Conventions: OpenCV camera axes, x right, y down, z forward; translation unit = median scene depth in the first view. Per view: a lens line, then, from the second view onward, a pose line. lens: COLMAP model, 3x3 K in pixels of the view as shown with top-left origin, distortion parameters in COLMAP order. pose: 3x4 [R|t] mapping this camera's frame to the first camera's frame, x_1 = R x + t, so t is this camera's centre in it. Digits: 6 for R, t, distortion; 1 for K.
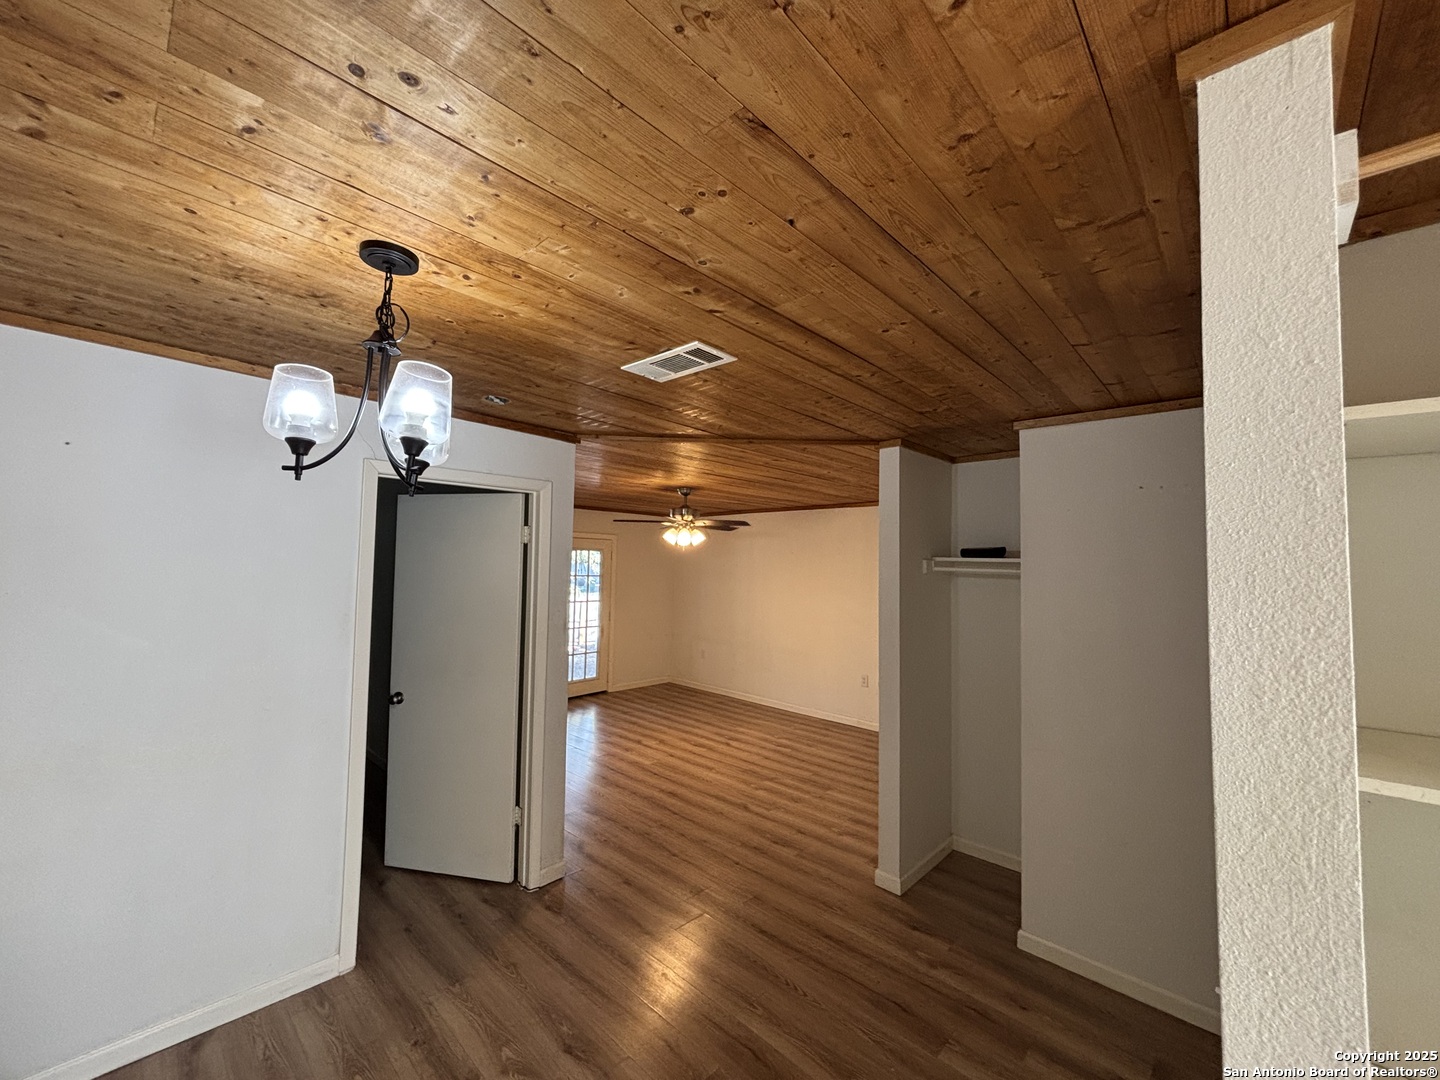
lens RADIAL K [[579.2, 0, 715.1], [0, 579.2, 537.3], [0, 0, 1]] dist [-0.001301, 0.000739]
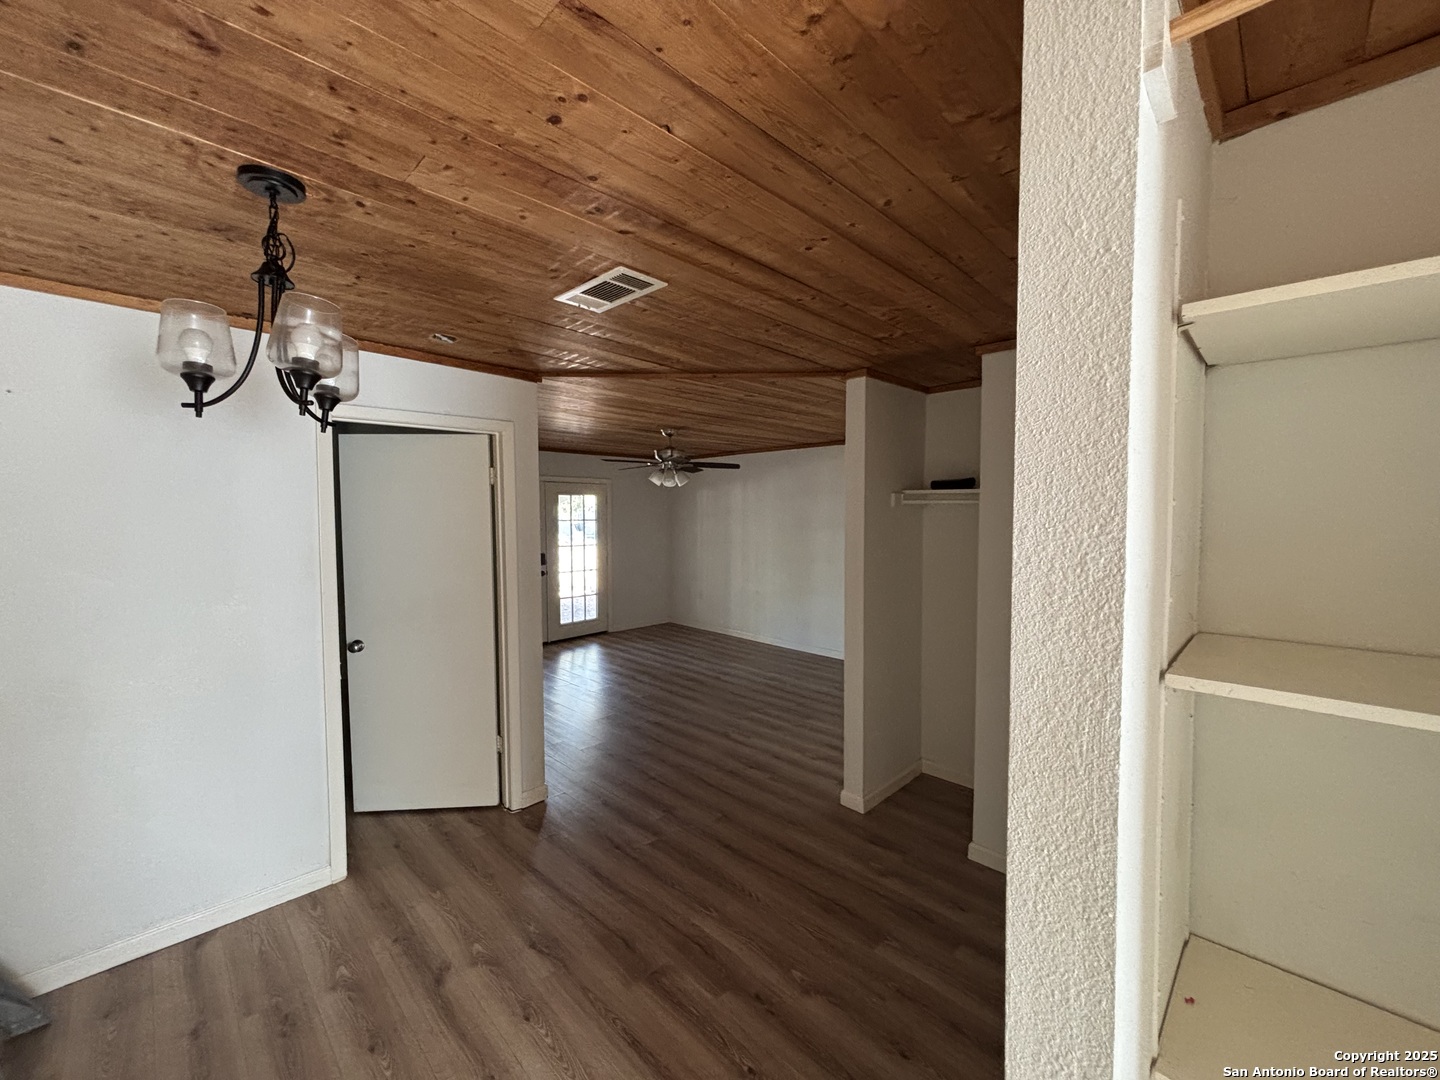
lens RADIAL K [[578.6, 0, 715.8], [0, 578.6, 536.6], [0, 0, 1]] dist [0.000763, 0.000127]
pose [[0.999414, -0.020353, -0.027508, 0.098199], [0.022858, 0.995302, 0.094077, 0.016401], [0.025464, -0.094651, 0.995185, -0.004096]]
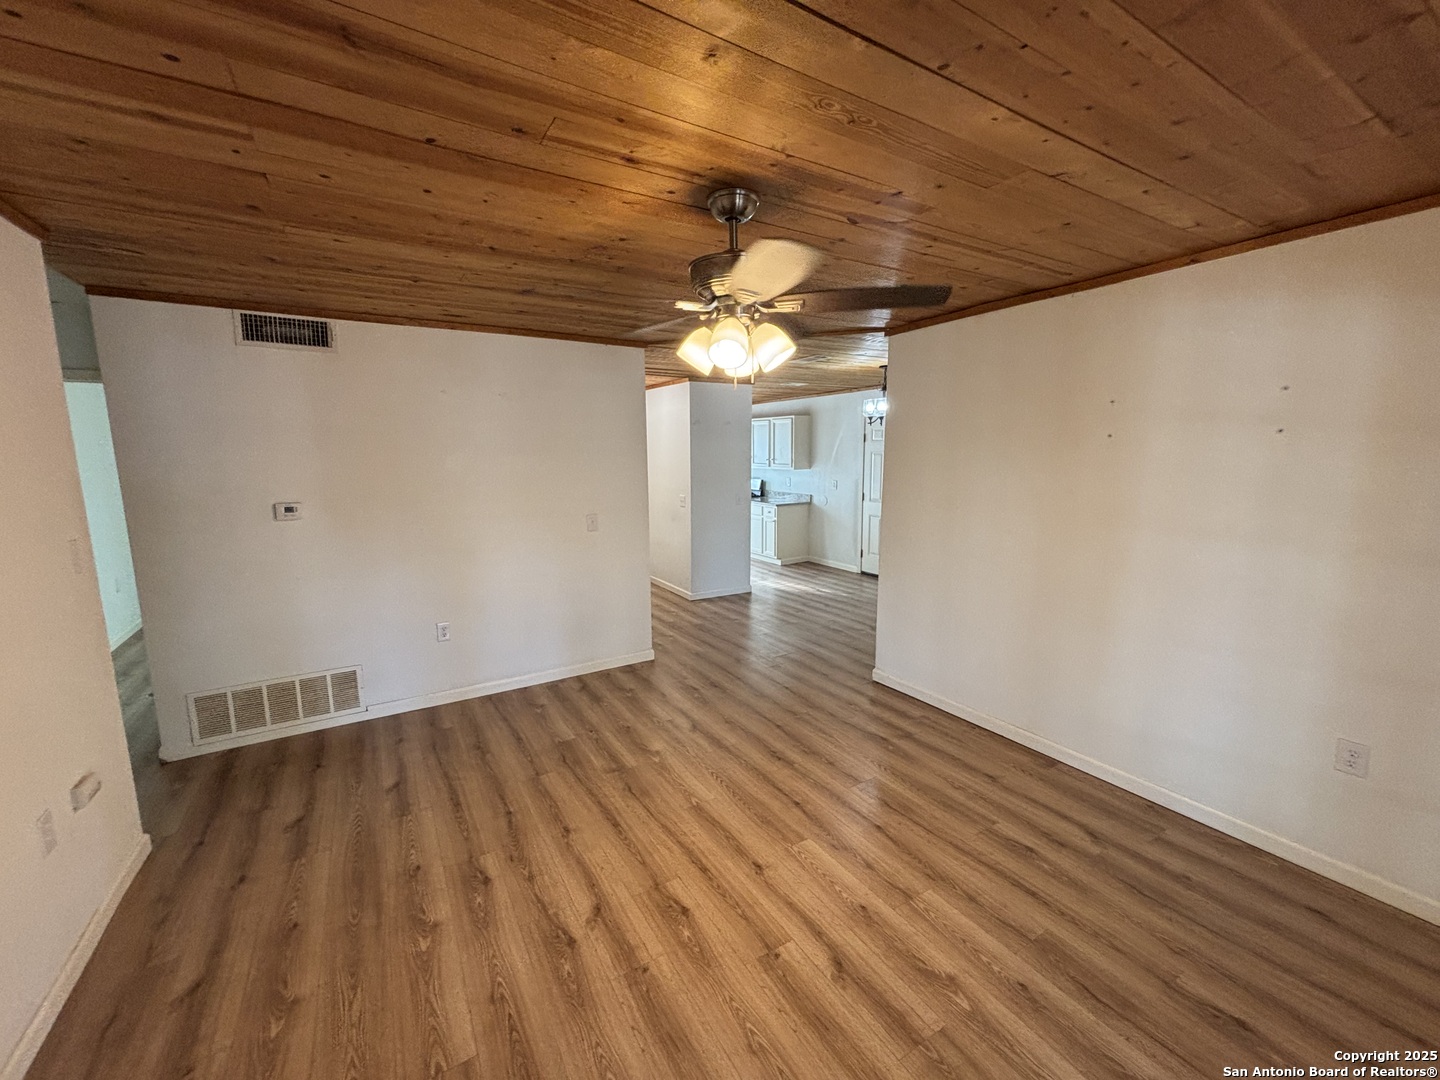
lens RADIAL K [[578.6, 0, 715.8], [0, 578.6, 536.6], [0, 0, 1]] dist [0.000763, 0.000127]
pose [[-0.963329, -0.054245, 0.262782, -0.264953], [-0.026305, 0.993726, 0.108700, 0.140913], [-0.267030, 0.097802, -0.958713, 2.540615]]
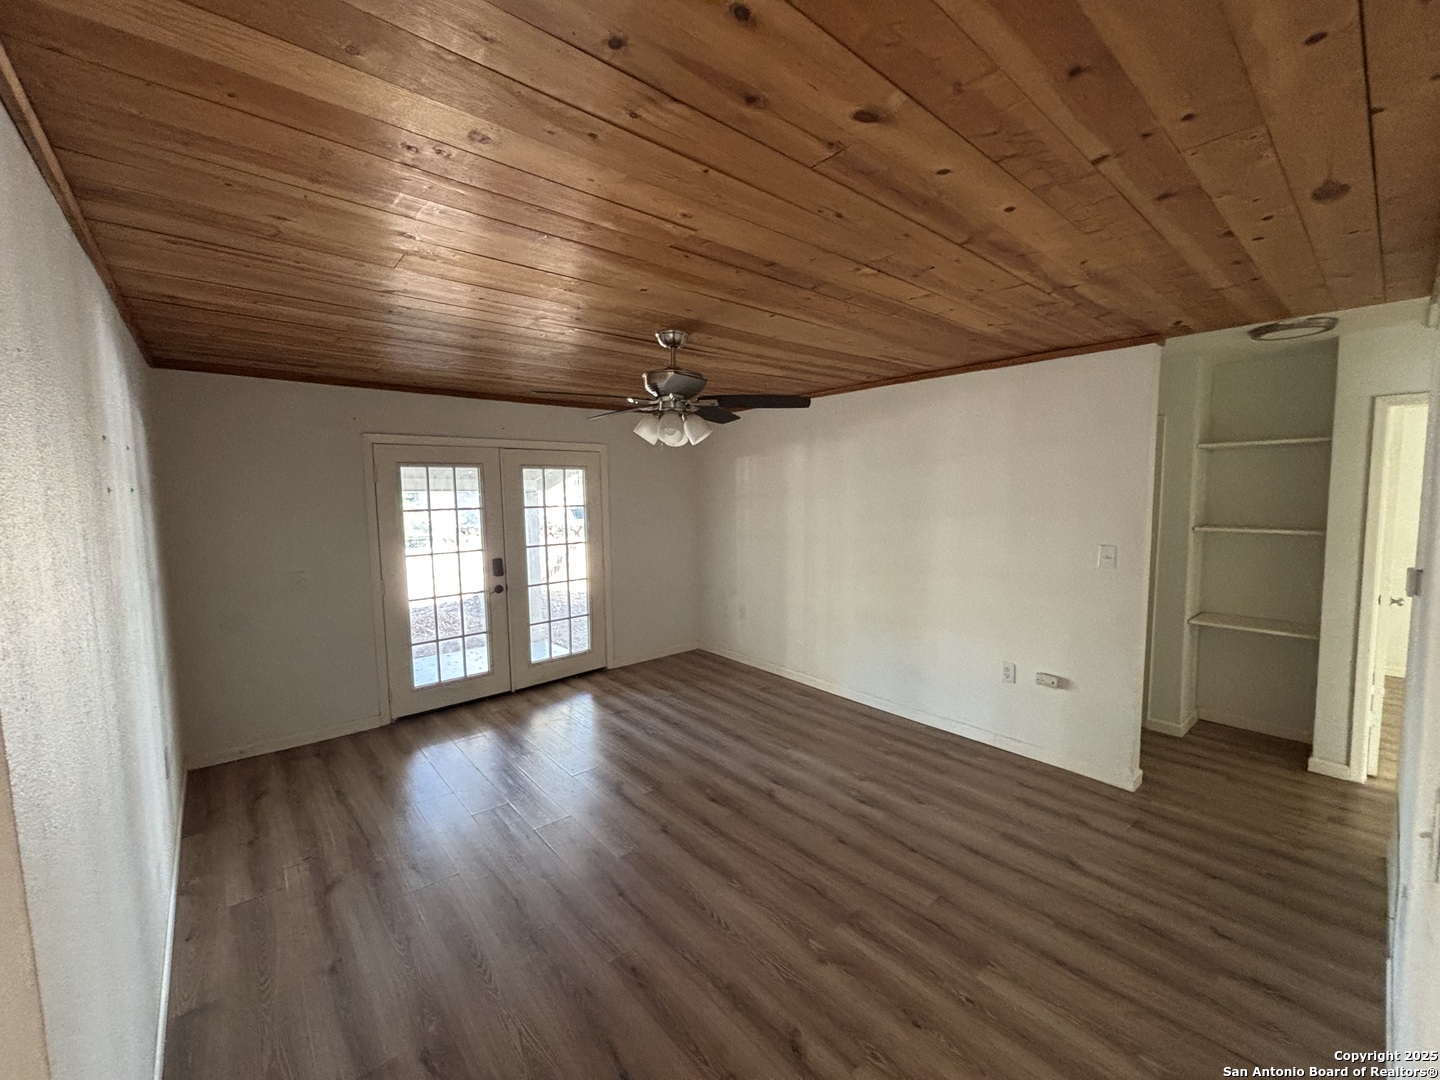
lens RADIAL K [[579.2, 0, 715.1], [0, 579.2, 537.3], [0, 0, 1]] dist [-0.001301, 0.000739]
pose [[0.993704, -0.025342, -0.109137, 0.070760], [0.039499, 0.990783, 0.129574, 0.057160], [0.104848, -0.133069, 0.985545, 0.900533]]
